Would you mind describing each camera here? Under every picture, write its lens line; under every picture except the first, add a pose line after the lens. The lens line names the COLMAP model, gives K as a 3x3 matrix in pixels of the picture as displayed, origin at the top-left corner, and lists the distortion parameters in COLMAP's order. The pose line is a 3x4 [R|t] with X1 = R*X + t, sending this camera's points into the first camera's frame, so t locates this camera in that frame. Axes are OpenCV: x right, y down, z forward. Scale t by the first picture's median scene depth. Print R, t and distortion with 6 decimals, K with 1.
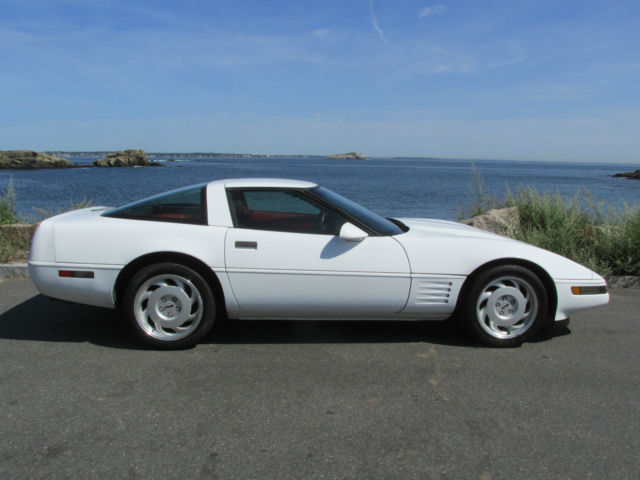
lens RADIAL K [[545.0, 0, 319.5], [0, 545.0, 253.4], [0, 0, 1]] dist [-0.051856, 0.040186]
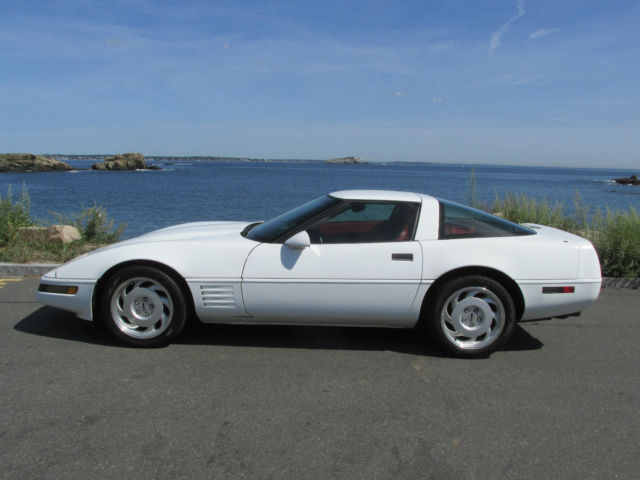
lens RADIAL K [[545.0, 0, 323.5], [0, 545.0, 244.8], [0, 0, 1]] dist [-0.051856, 0.040186]
pose [[0.999929, 0.003140, 0.011532, 0.000493], [-0.002873, 0.999730, -0.023059, 0.008847], [-0.011601, 0.023025, 0.999668, -0.151595]]
